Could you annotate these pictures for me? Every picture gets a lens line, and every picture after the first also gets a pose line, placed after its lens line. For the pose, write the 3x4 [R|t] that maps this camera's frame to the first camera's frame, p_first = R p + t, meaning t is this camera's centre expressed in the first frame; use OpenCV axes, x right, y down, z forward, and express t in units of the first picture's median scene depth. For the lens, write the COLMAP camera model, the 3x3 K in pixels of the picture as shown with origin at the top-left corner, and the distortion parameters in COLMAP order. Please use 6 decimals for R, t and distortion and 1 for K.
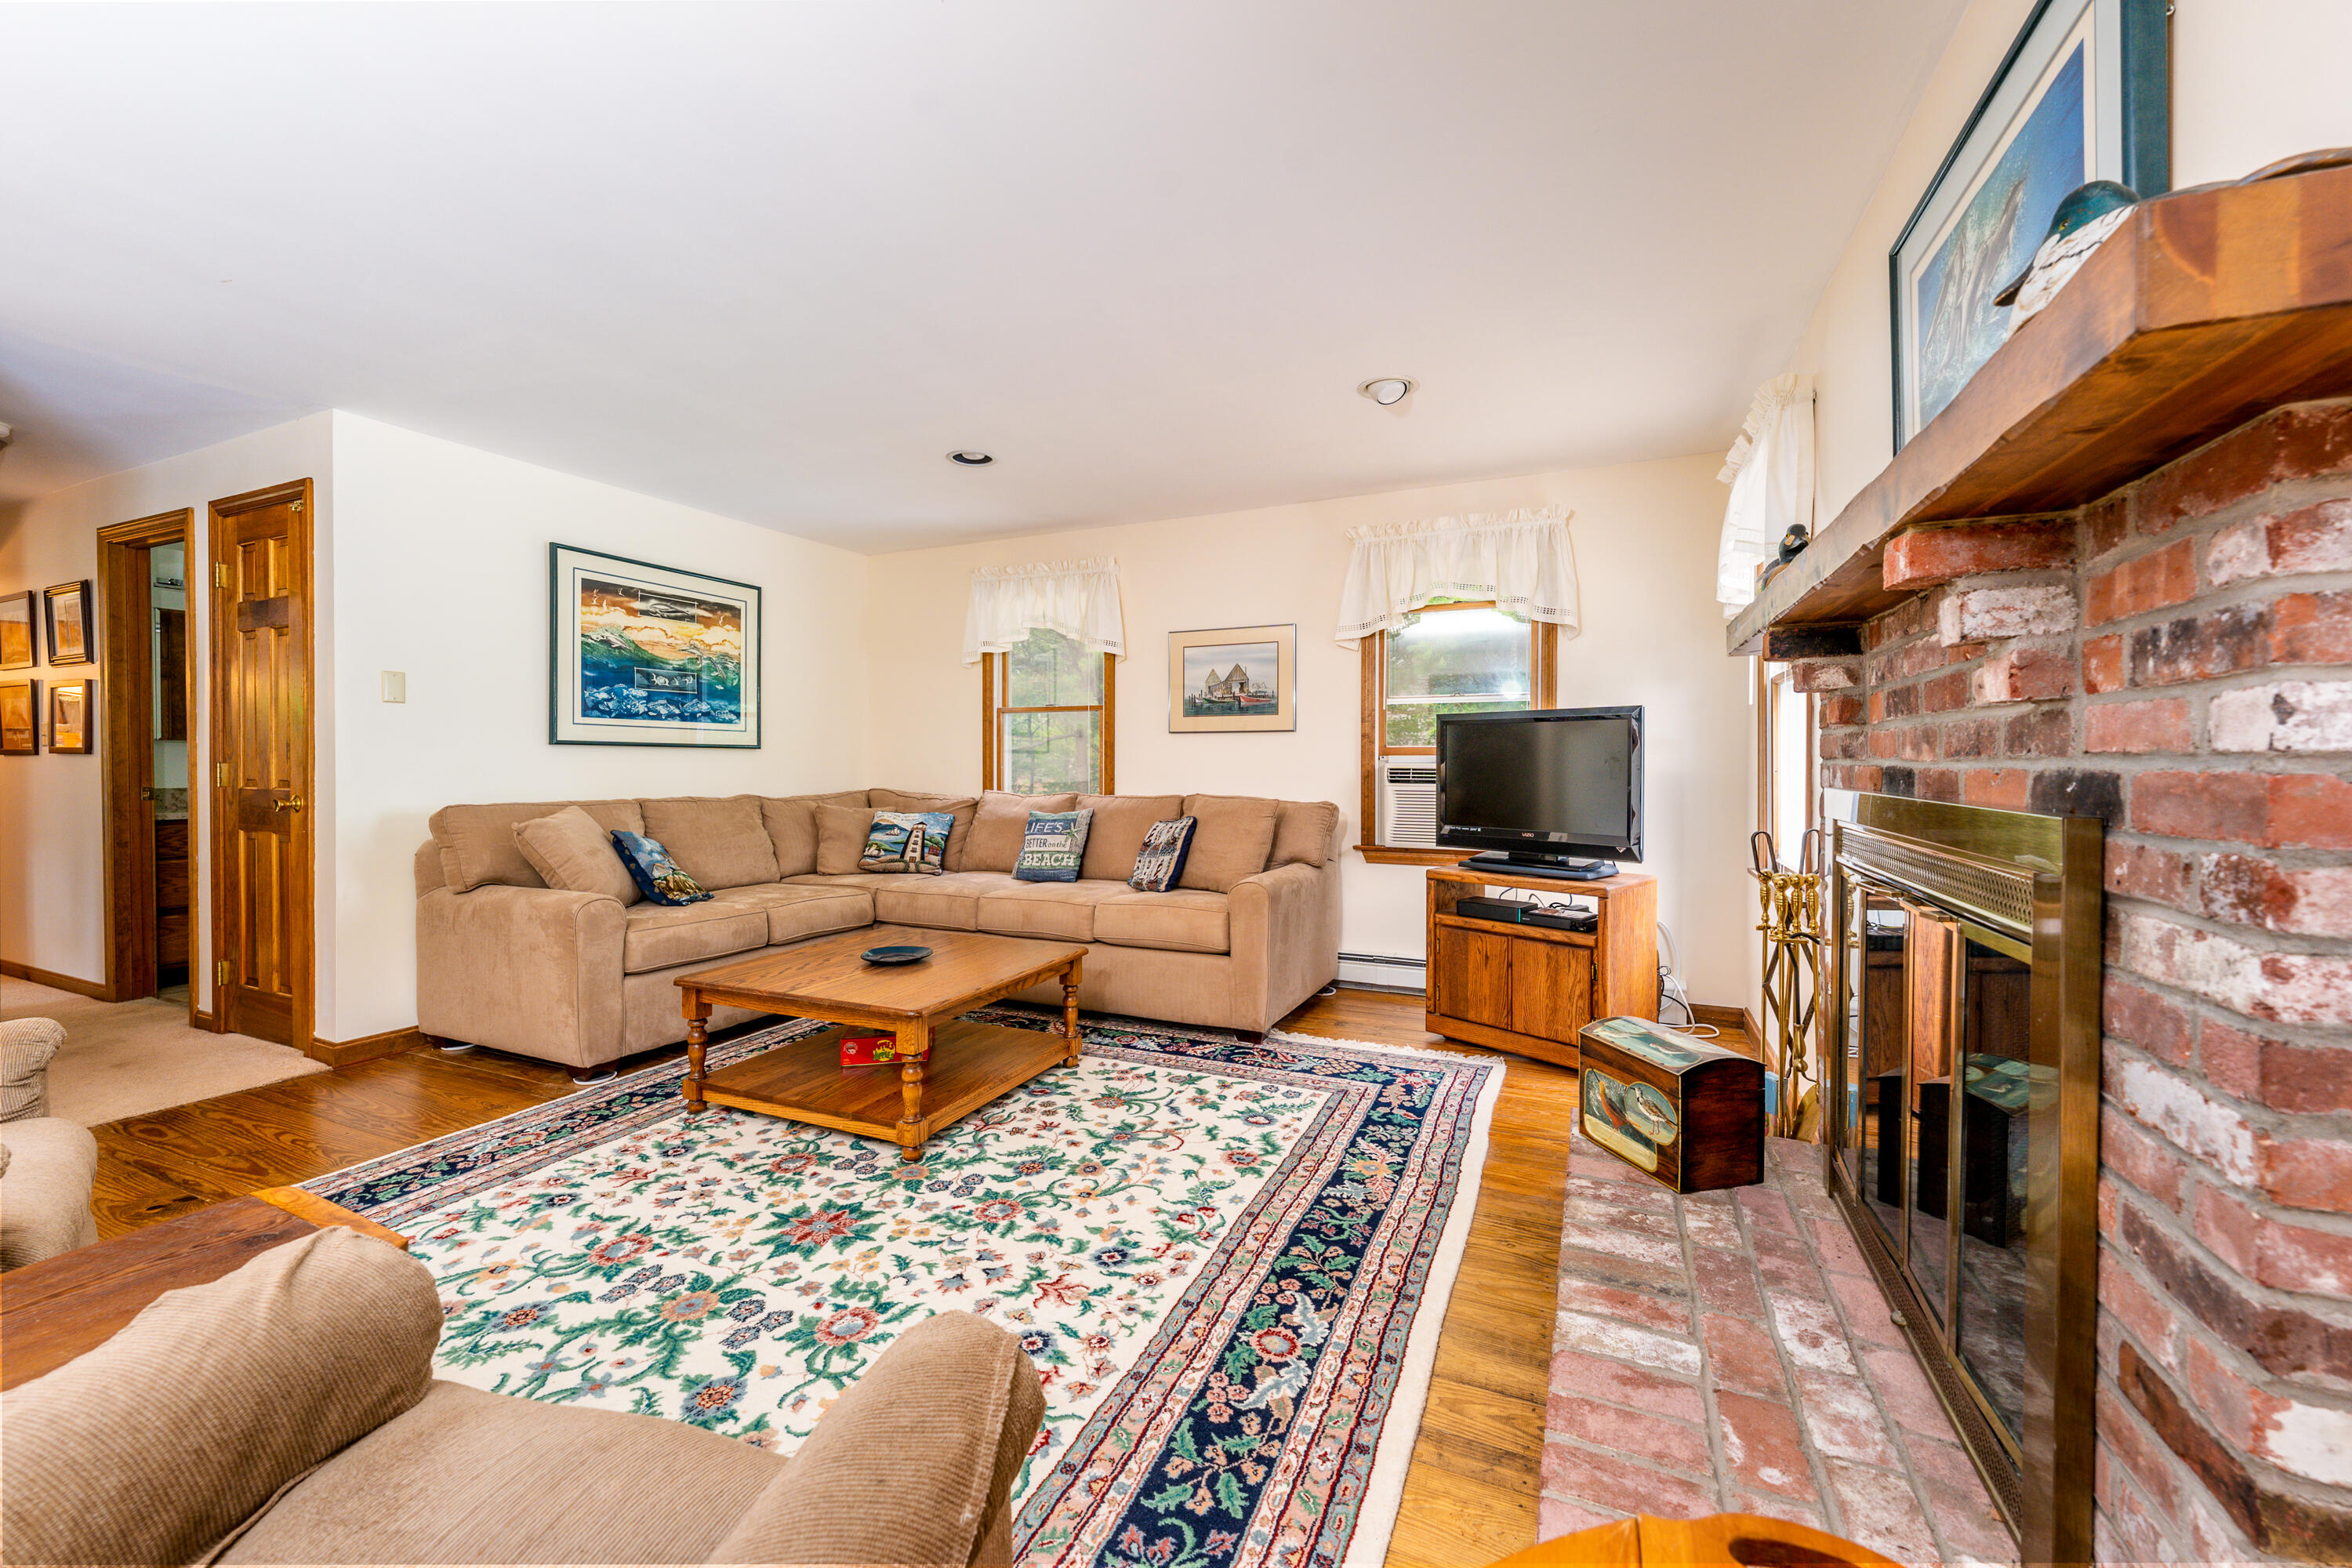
lens RADIAL K [[905.1, 0, 1183.4], [0, 905.1, 770.6], [0, 0, 1]] dist [0.000636, 0.000013]
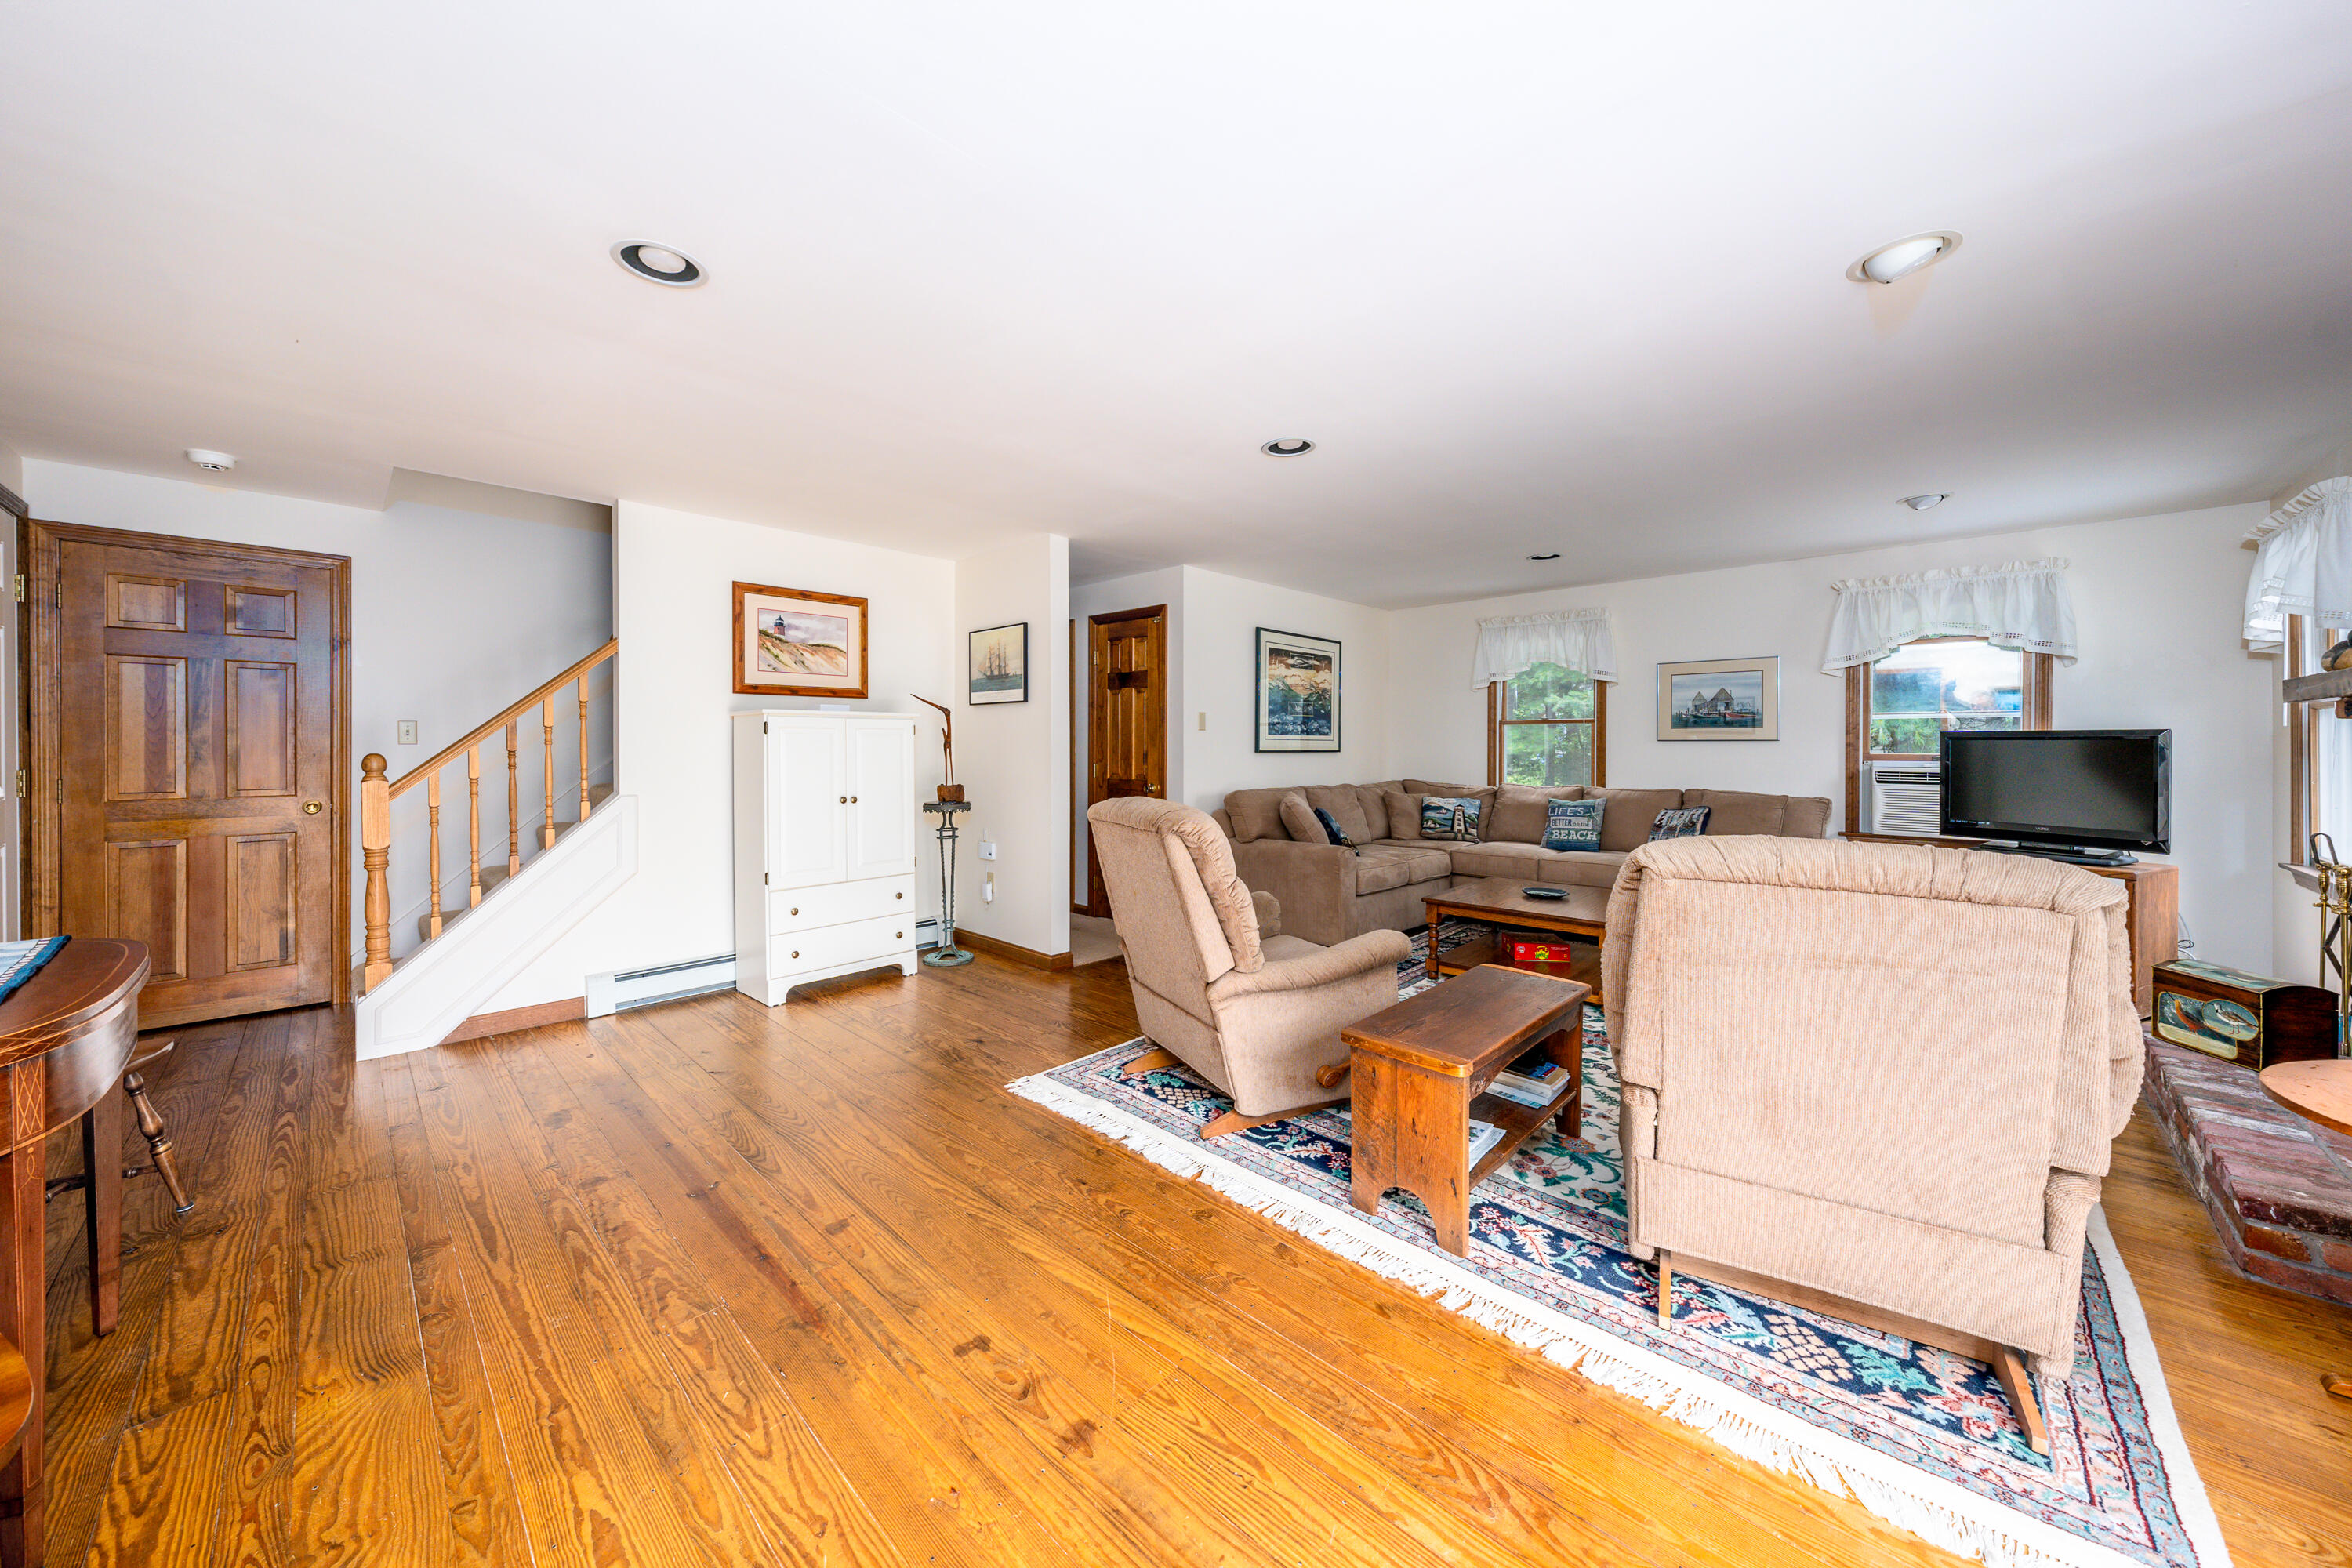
lens RADIAL K [[819.9, 0, 1187.7], [0, 819.9, 749.2], [0, 0, 1]] dist [-0.002555, -0.000006]
pose [[0.947234, 0.001700, -0.320537, -0.536386], [-0.002556, 0.999994, -0.002250, -0.048274], [0.320531, 0.002951, 0.947233, -0.652274]]
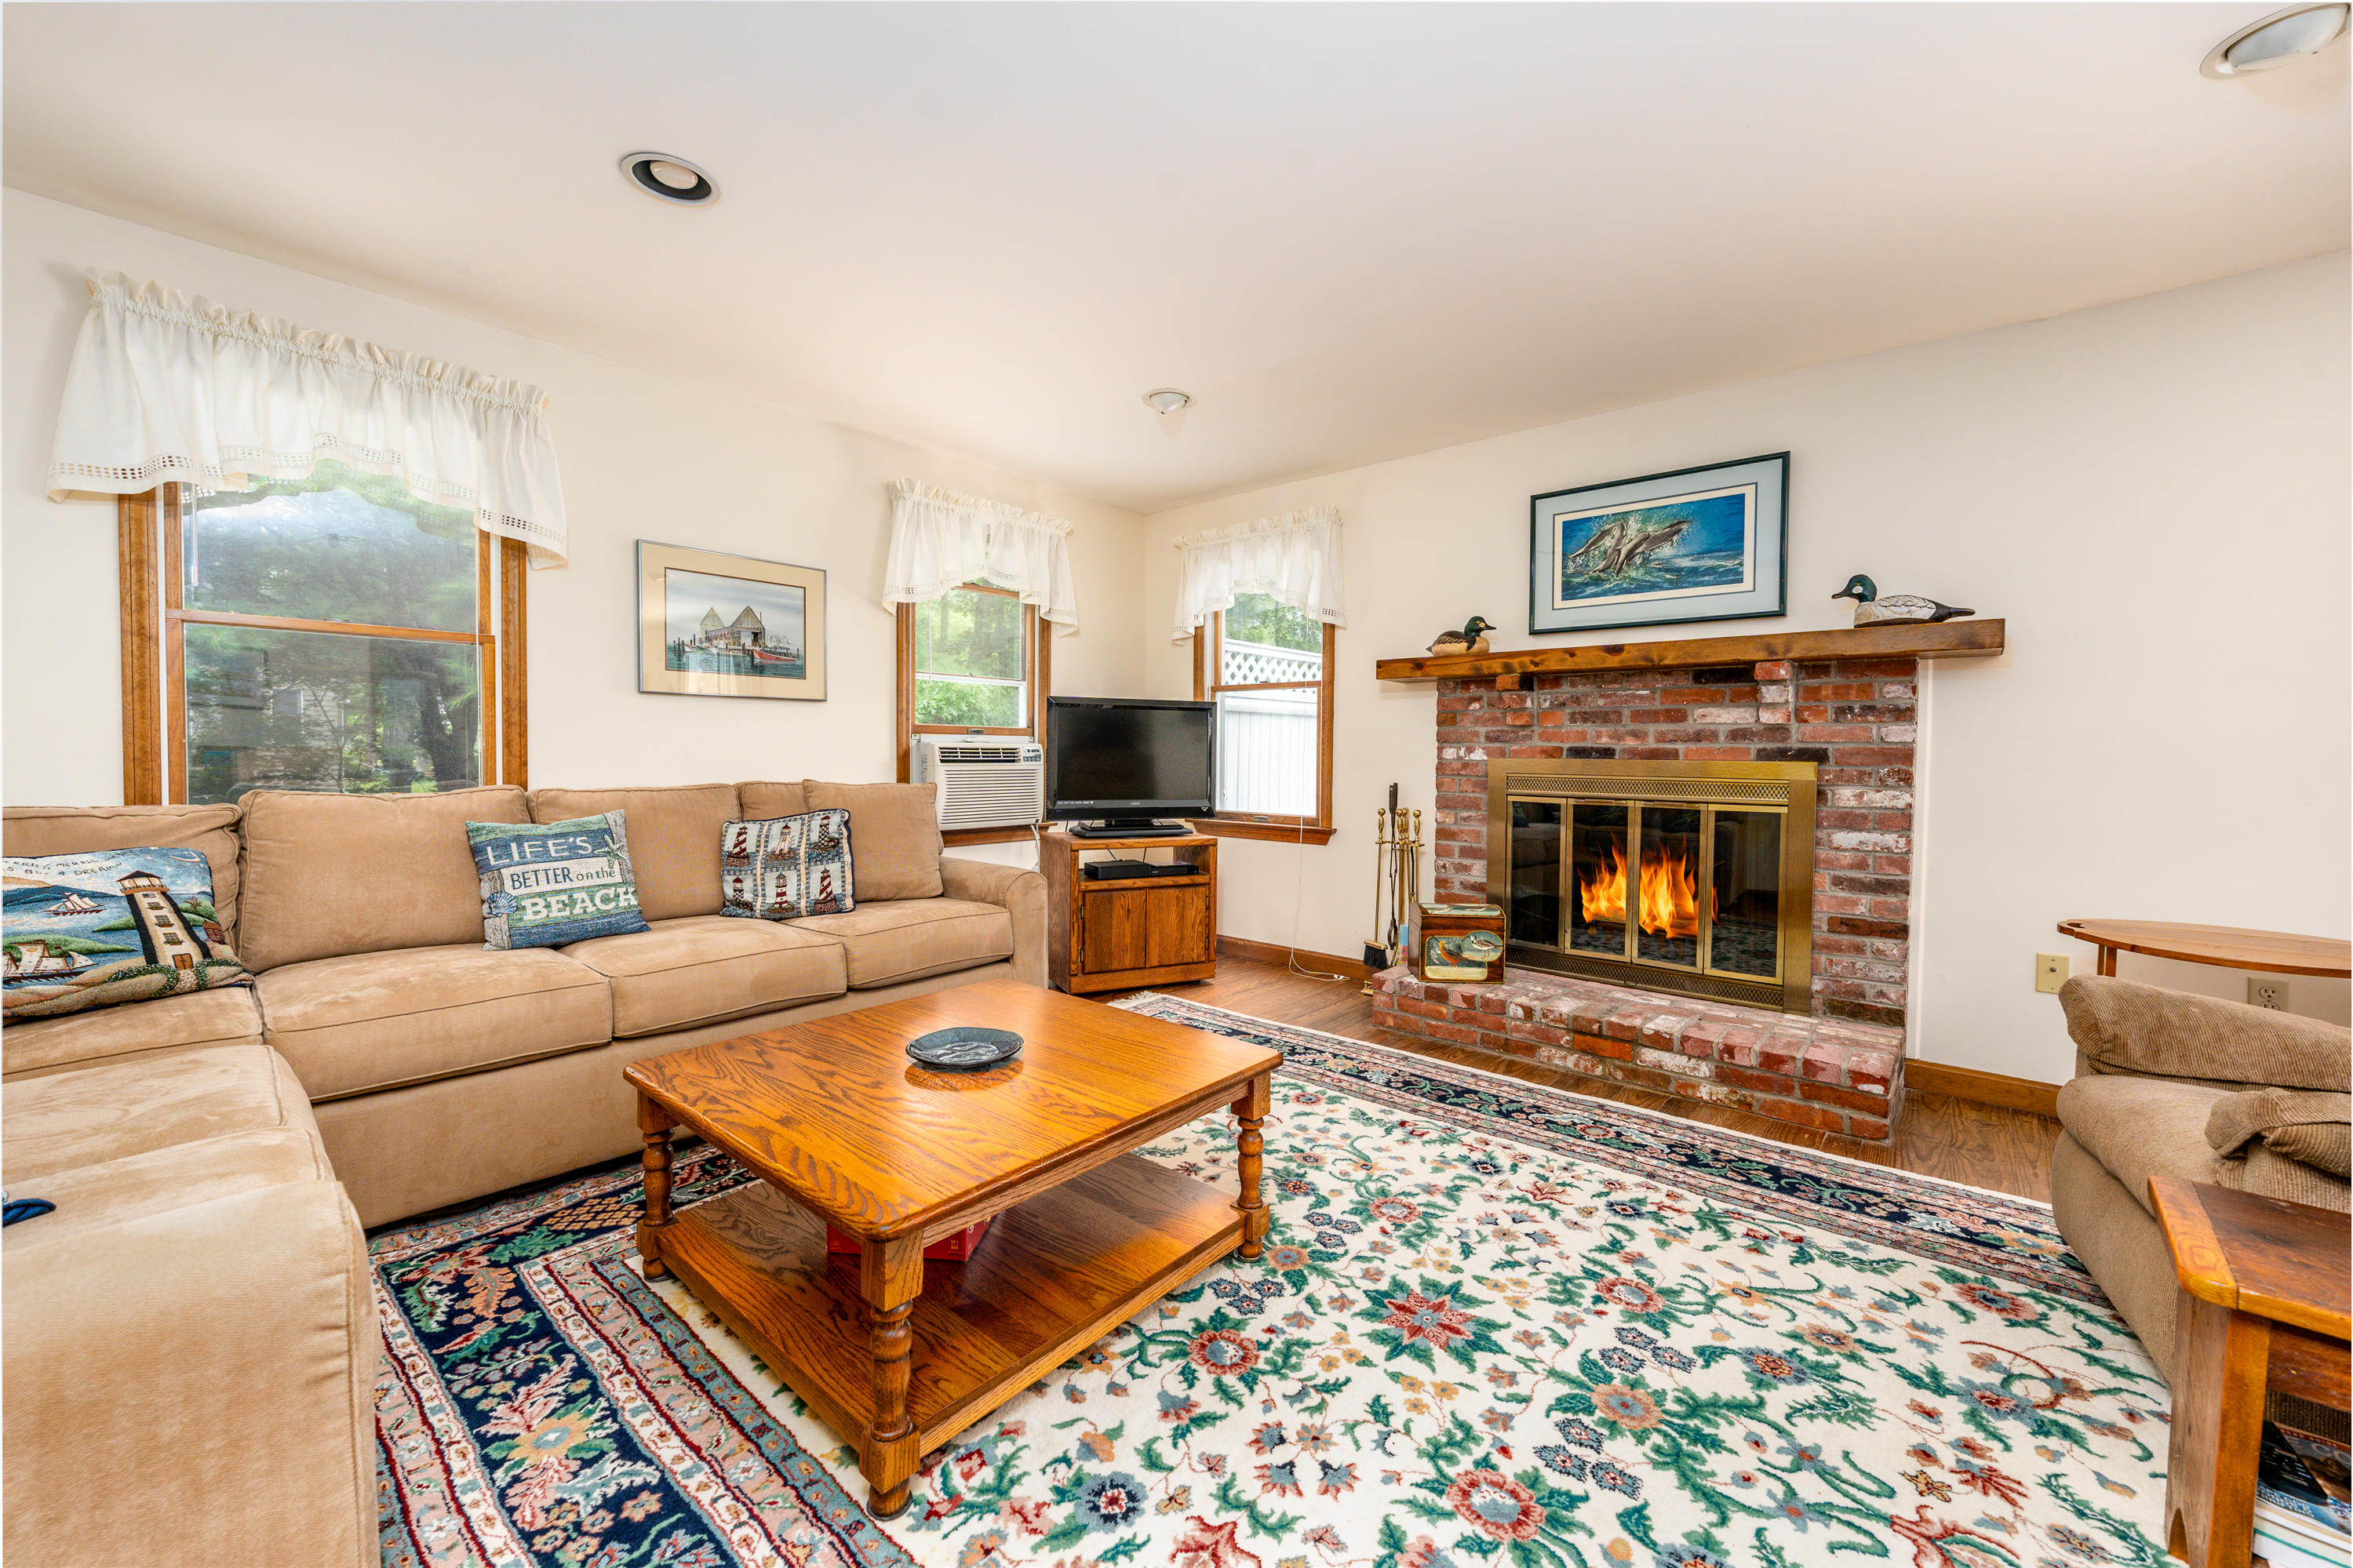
lens RADIAL K [[900.9, 0, 1174.5], [0, 900.9, 766.5], [0, 0, 1]] dist [0.000368, 0.000156]
pose [[0.300531, -0.014721, 0.953659, -1.018664], [0.000298, 0.999882, 0.015341, 0.005683], [-0.953772, -0.004326, 0.300500, 0.818641]]
